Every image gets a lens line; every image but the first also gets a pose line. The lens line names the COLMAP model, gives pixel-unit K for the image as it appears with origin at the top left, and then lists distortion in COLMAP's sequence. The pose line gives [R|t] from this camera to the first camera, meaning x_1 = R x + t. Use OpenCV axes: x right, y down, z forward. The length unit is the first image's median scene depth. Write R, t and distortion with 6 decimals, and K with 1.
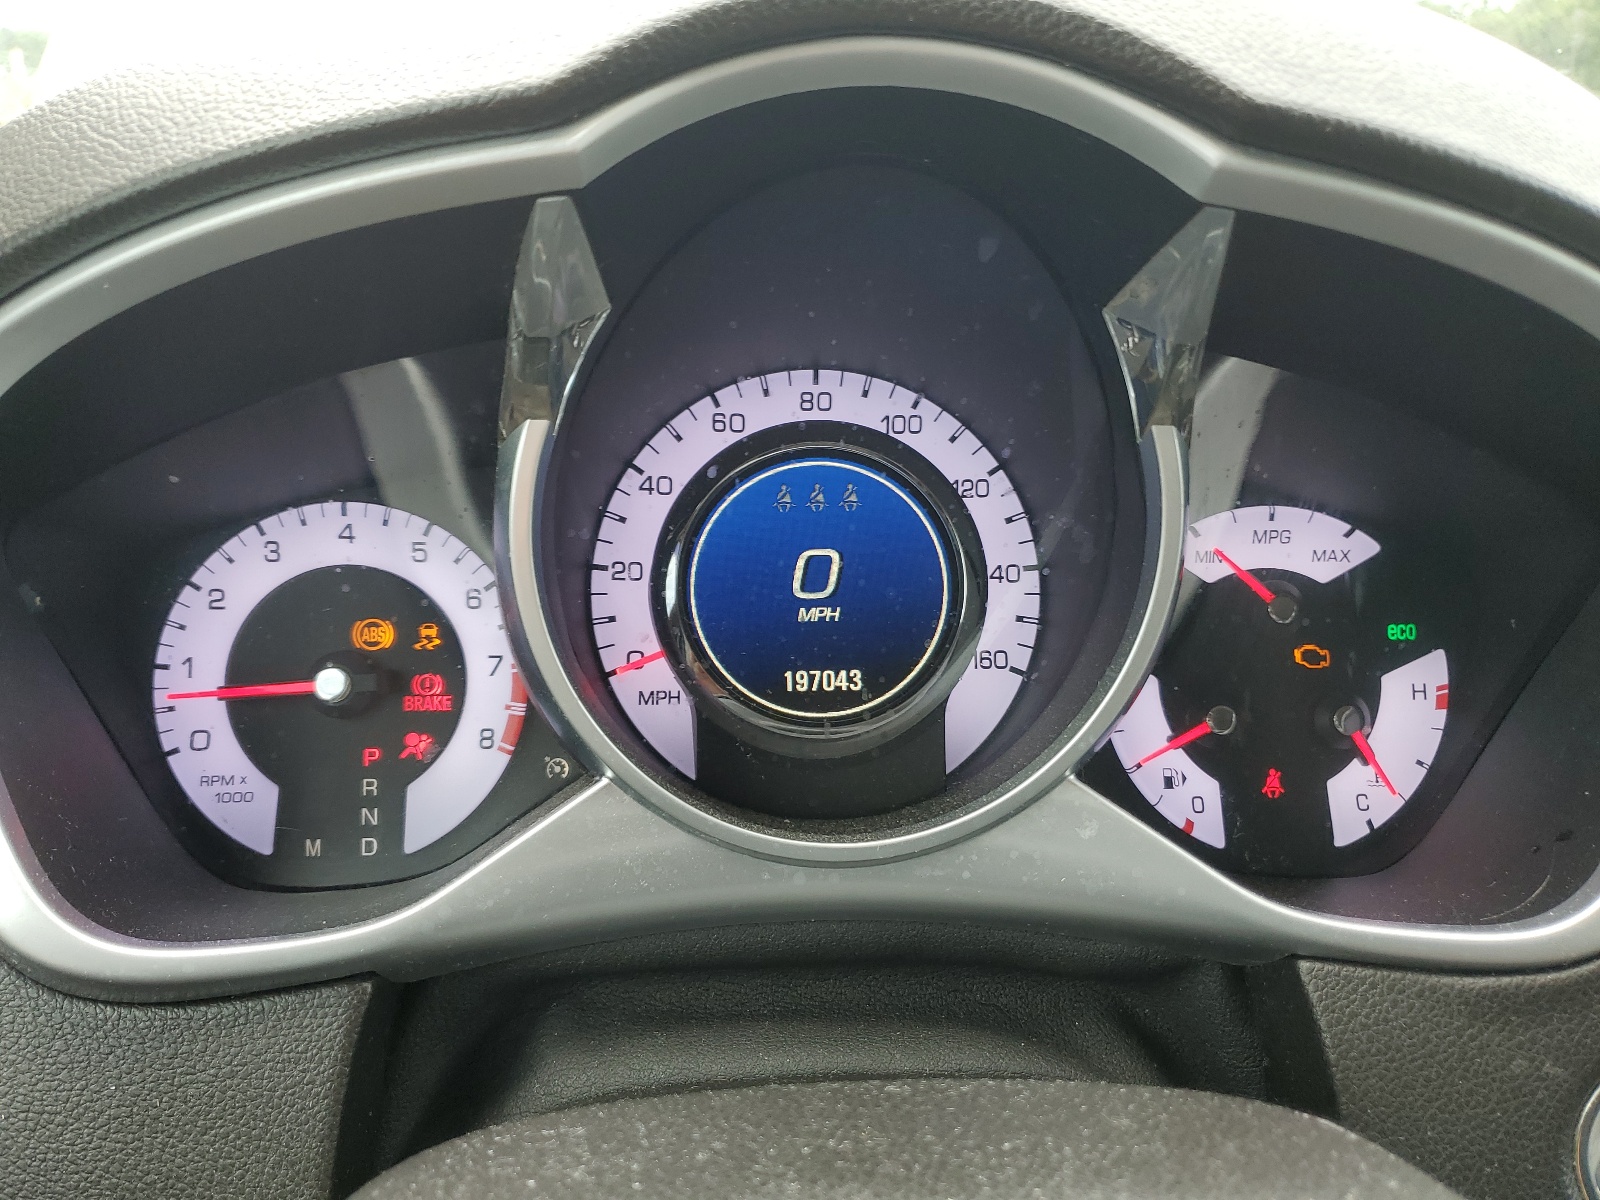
lens RADIAL K [[1225.7, 0, 800.0], [0, 1225.7, 602.3], [0, 0, 1]] dist [-0.007059, -0.002855]
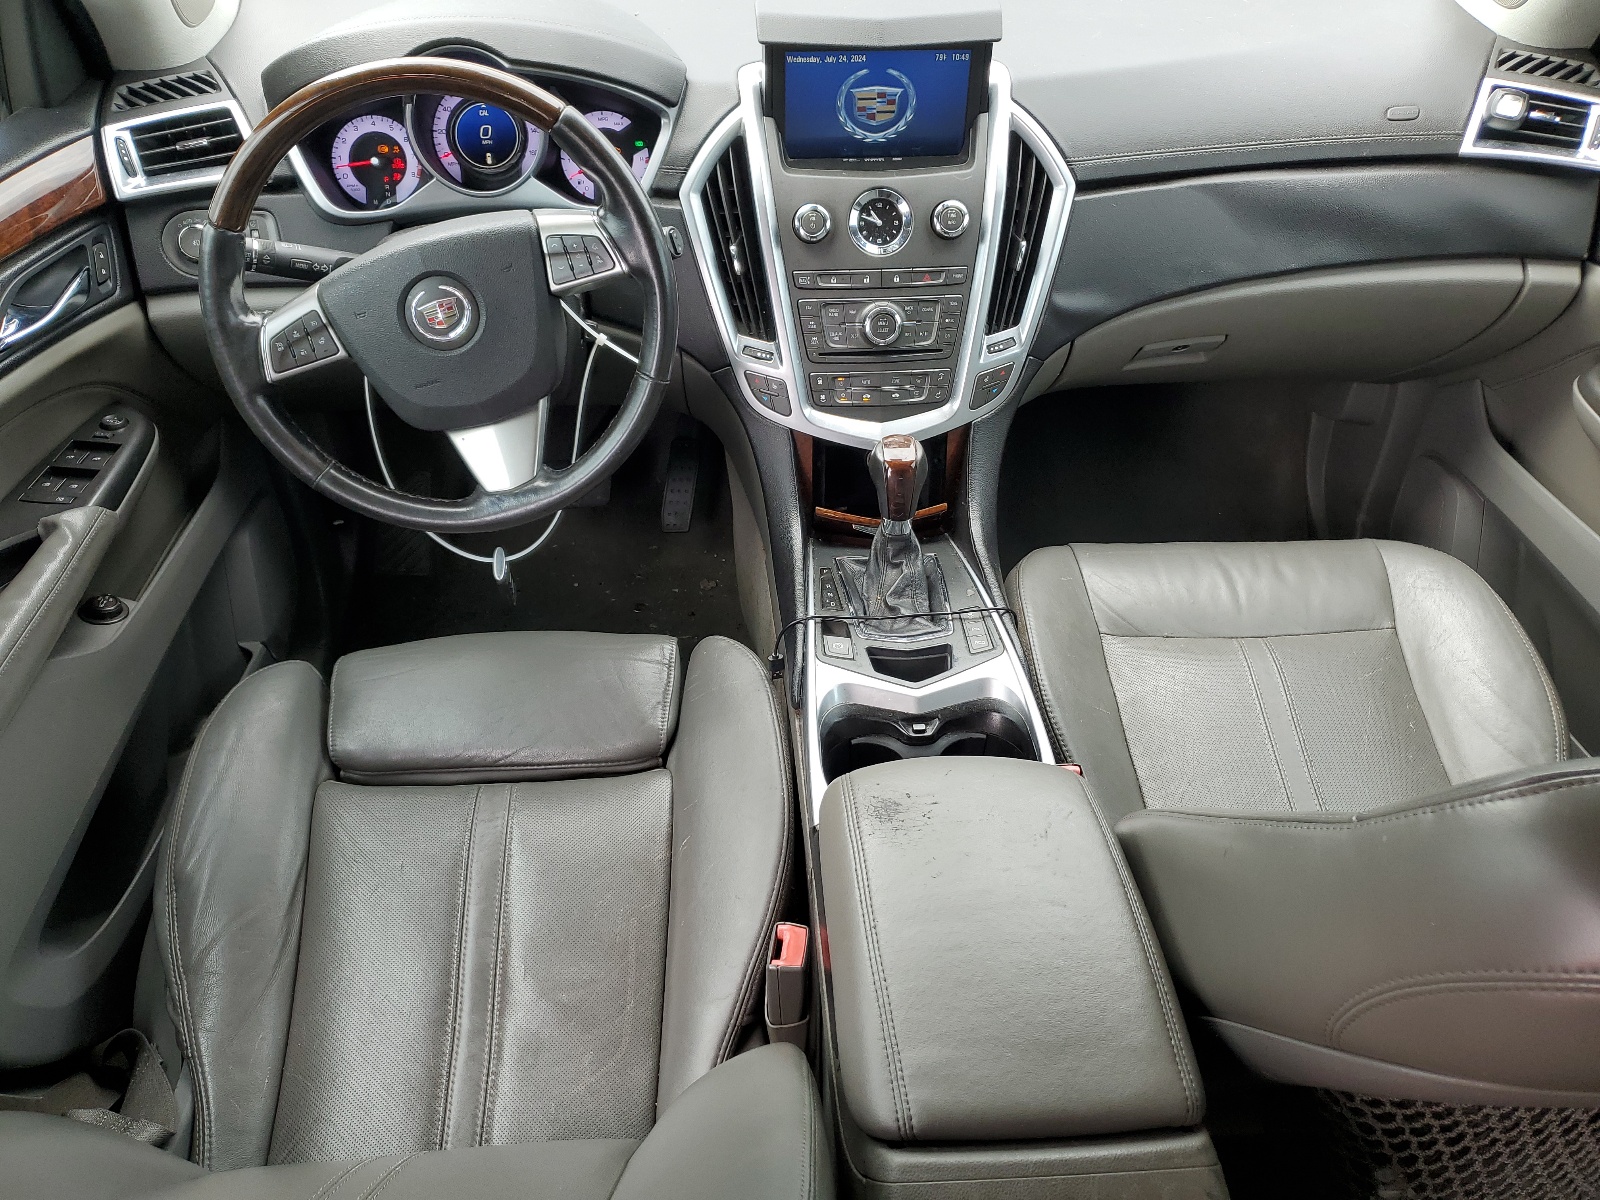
lens RADIAL K [[1225.7, 0, 797.2], [0, 1225.7, 599.1], [0, 0, 1]] dist [-0.007059, -0.002855]
pose [[0.999099, -0.027027, 0.032737, 0.904102], [0.011541, 0.915037, 0.403205, -0.239227], [-0.040853, -0.402464, 0.914524, -3.560760]]
